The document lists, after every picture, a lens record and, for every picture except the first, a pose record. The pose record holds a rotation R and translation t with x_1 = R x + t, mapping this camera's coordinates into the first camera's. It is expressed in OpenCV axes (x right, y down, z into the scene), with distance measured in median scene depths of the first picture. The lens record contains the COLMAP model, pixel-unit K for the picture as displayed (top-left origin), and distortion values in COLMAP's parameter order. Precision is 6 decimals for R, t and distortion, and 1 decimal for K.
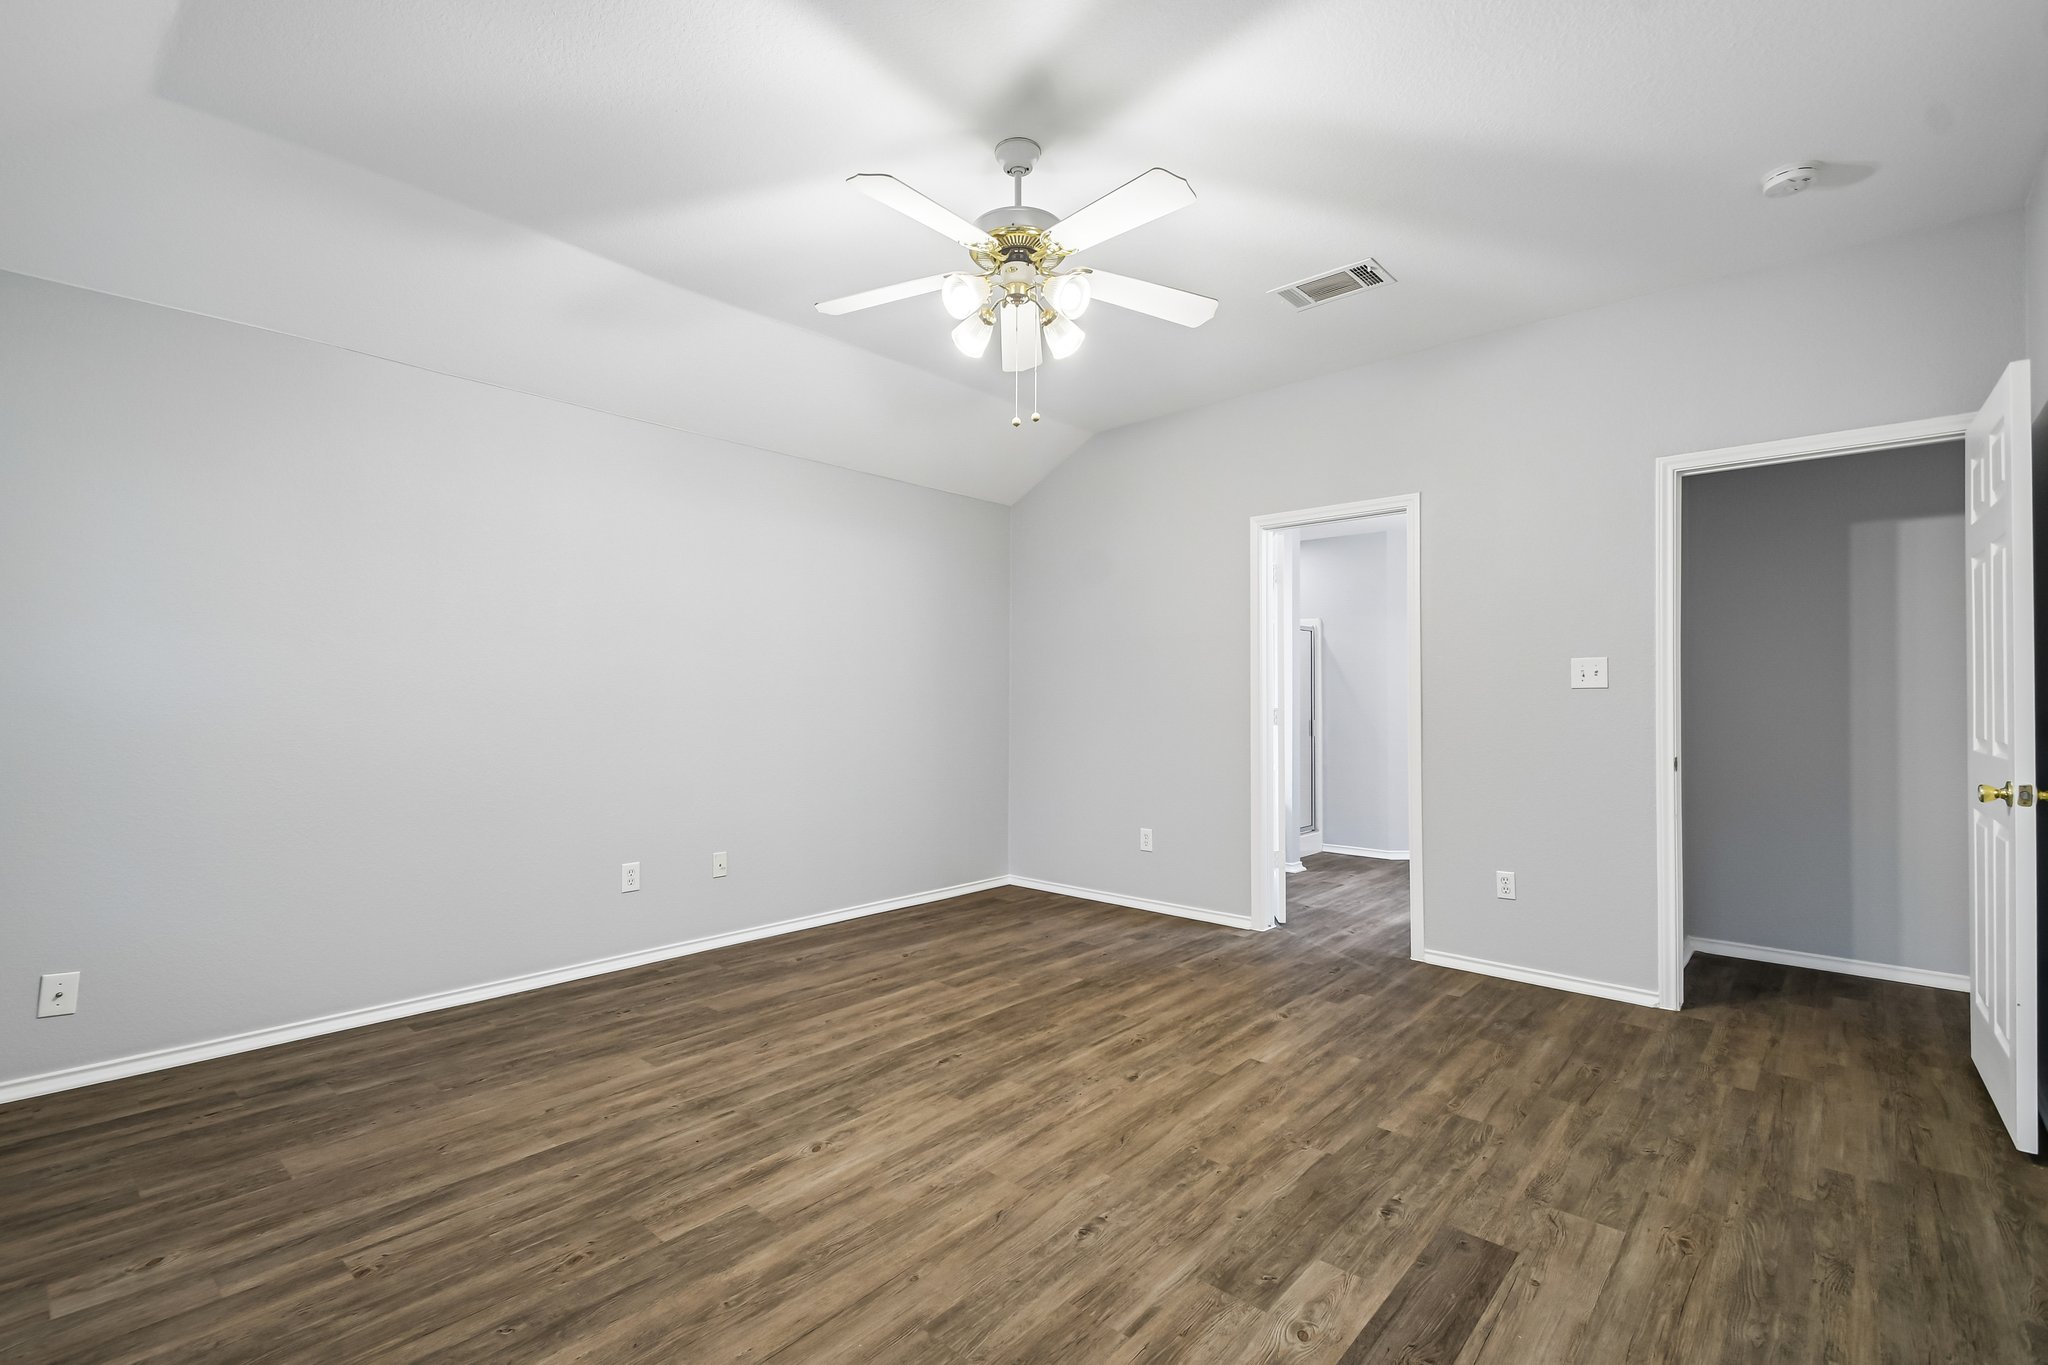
lens RADIAL K [[911.9, 0, 1010.6], [0, 911.9, 716.2], [0, 0, 1]] dist [0.030063, -0.015005]
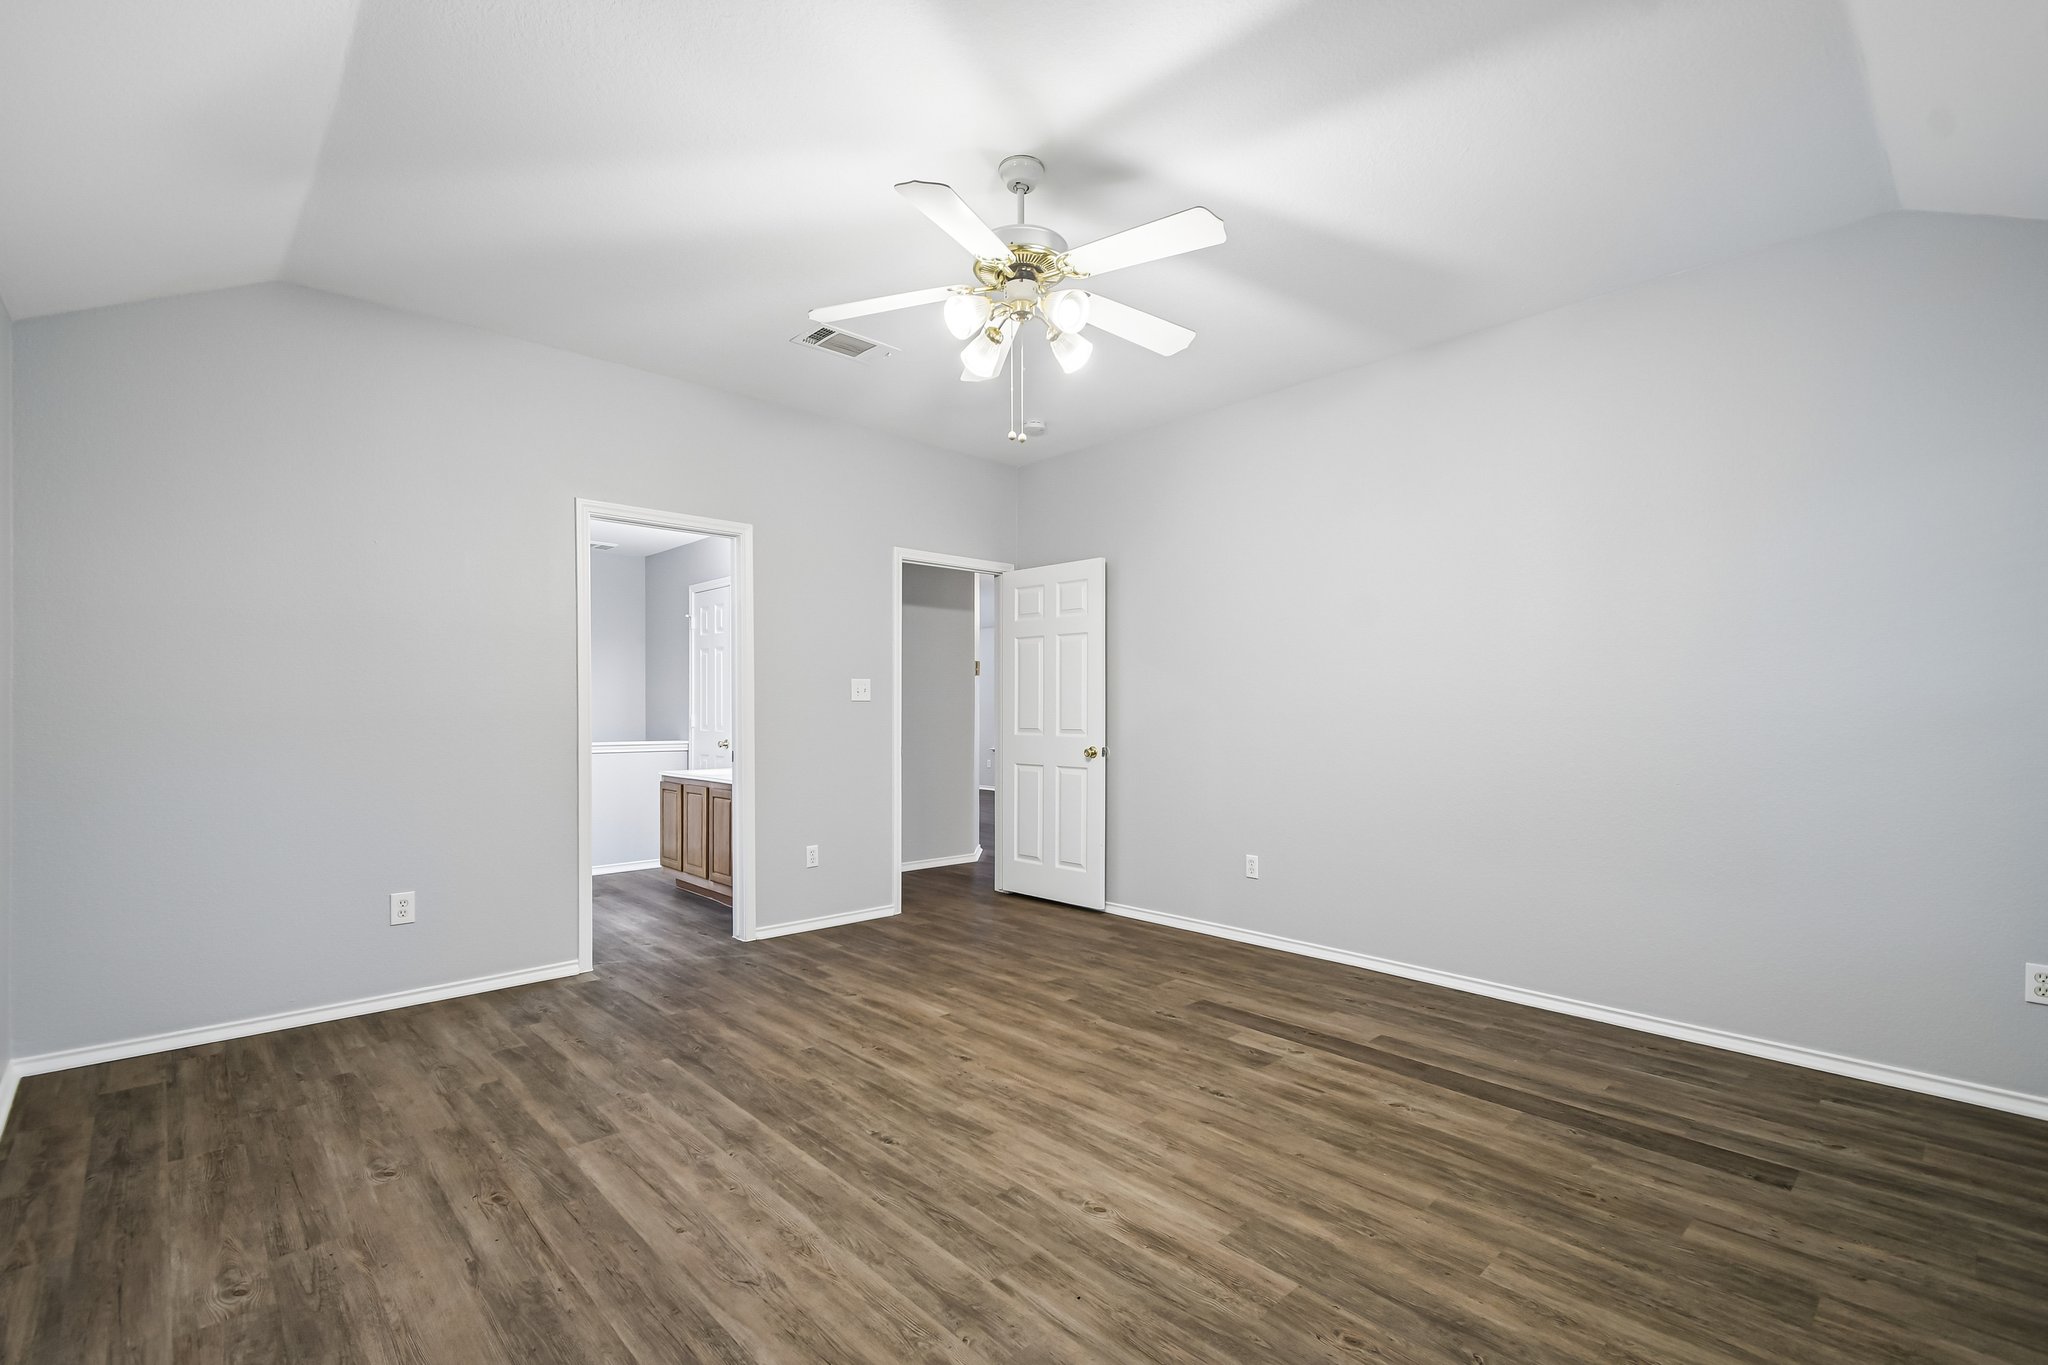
lens RADIAL K [[907.5, 0, 1018.5], [0, 907.5, 715.3], [0, 0, 1]] dist [0.029016, -0.014916]
pose [[0.083269, -0.008844, 0.996488, -0.865256], [0.016848, 0.999830, 0.007465, -0.017281], [-0.996385, 0.016167, 0.083404, 0.778213]]
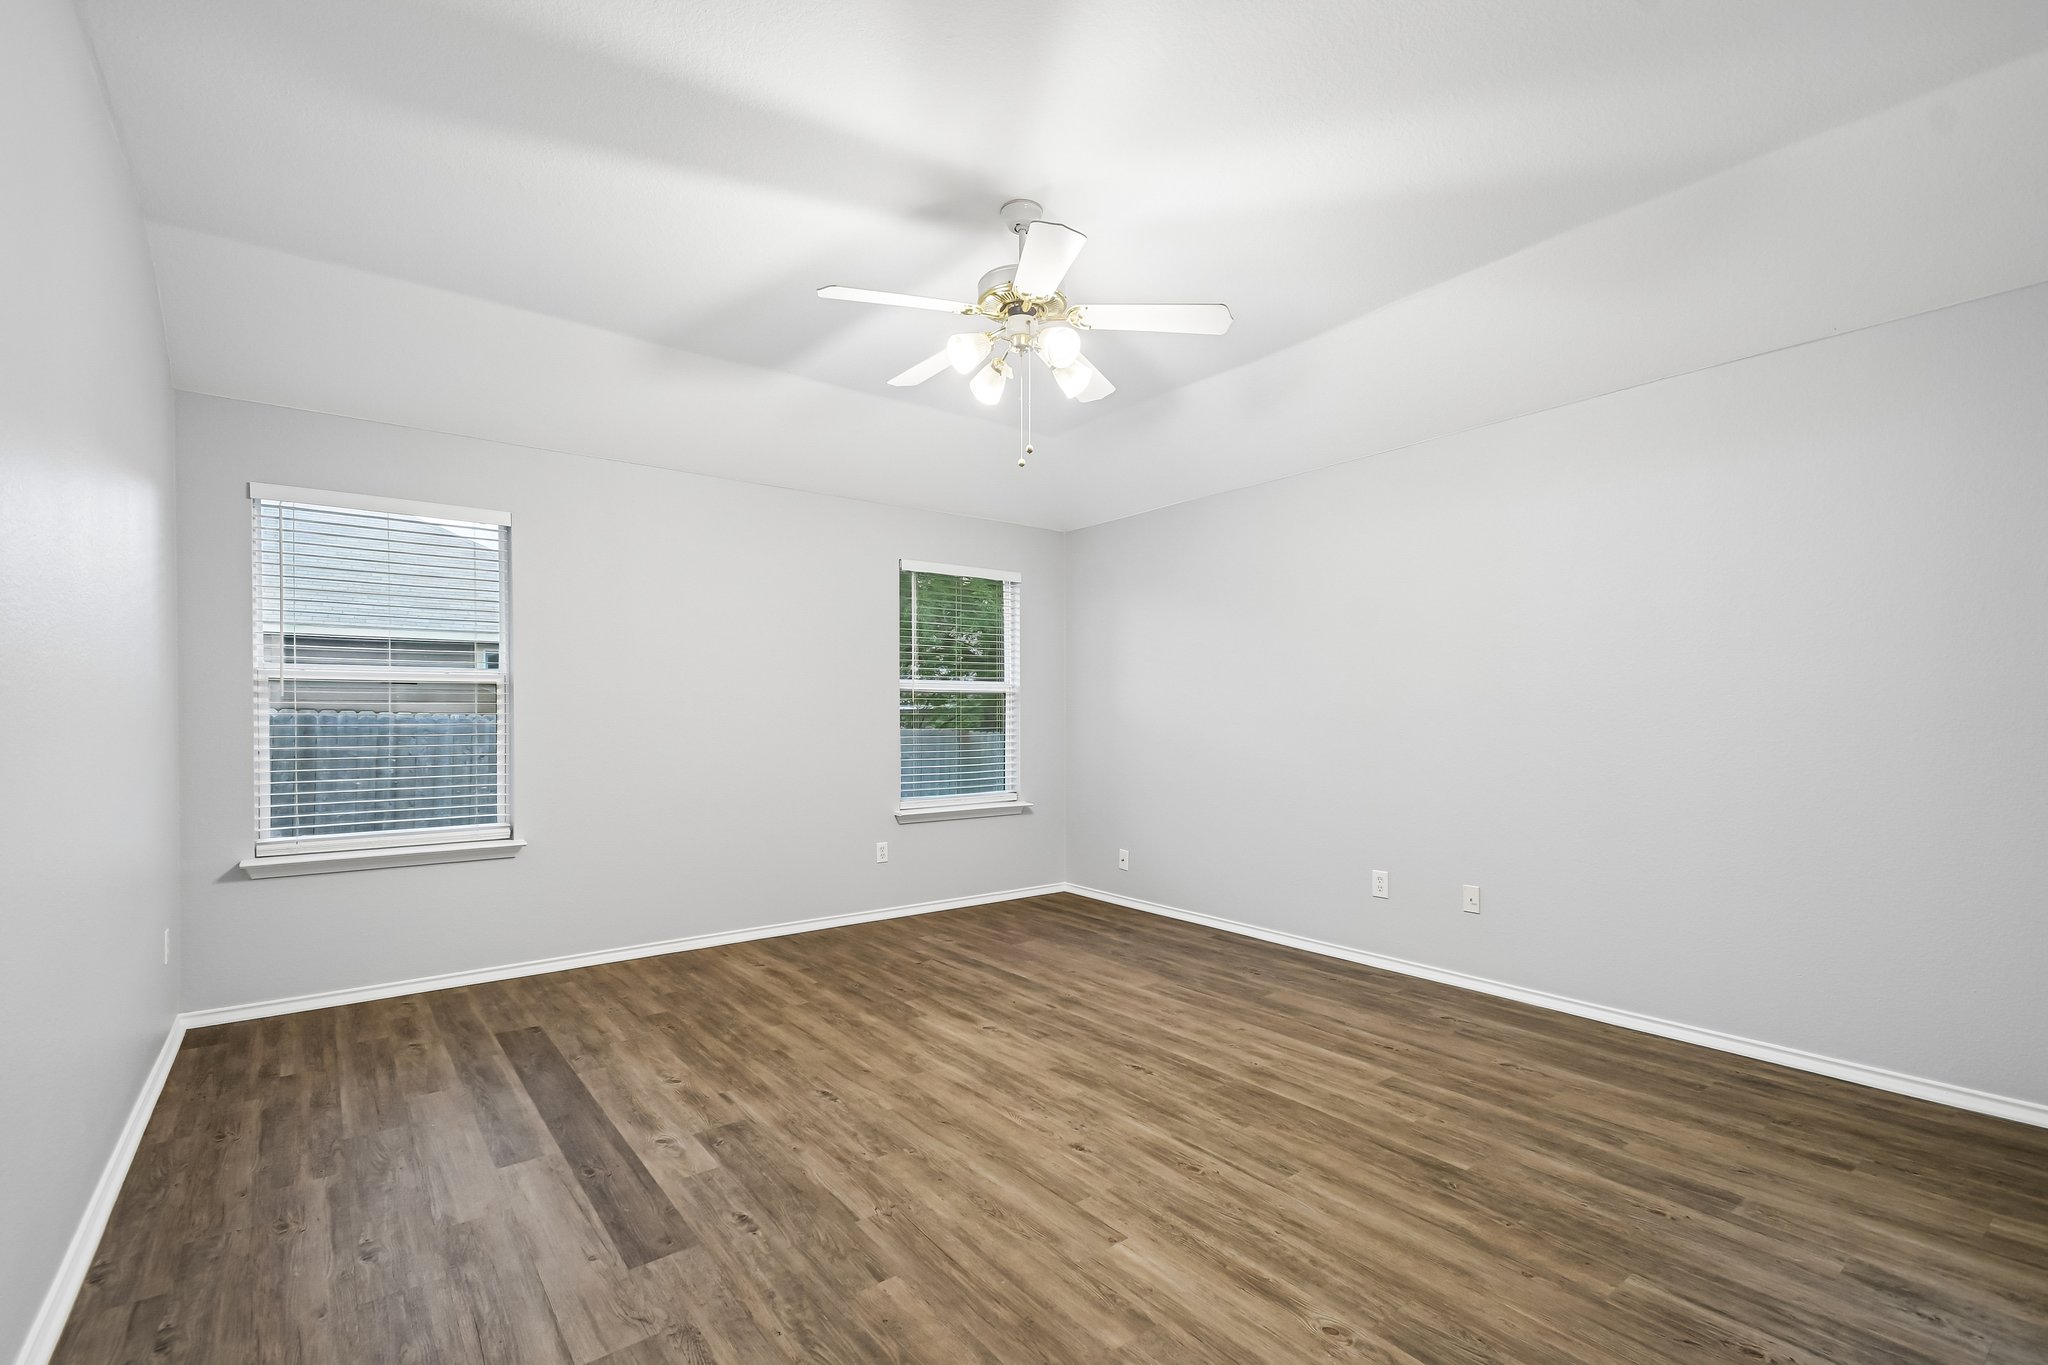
lens RADIAL K [[907.5, 0, 1018.5], [0, 907.5, 715.3], [0, 0, 1]] dist [0.029016, -0.014916]
pose [[-0.179169, -0.005401, -0.983804, 0.930478], [-0.018040, 0.999835, -0.002204, -0.014299], [0.983653, 0.017353, -0.179237, 1.012629]]
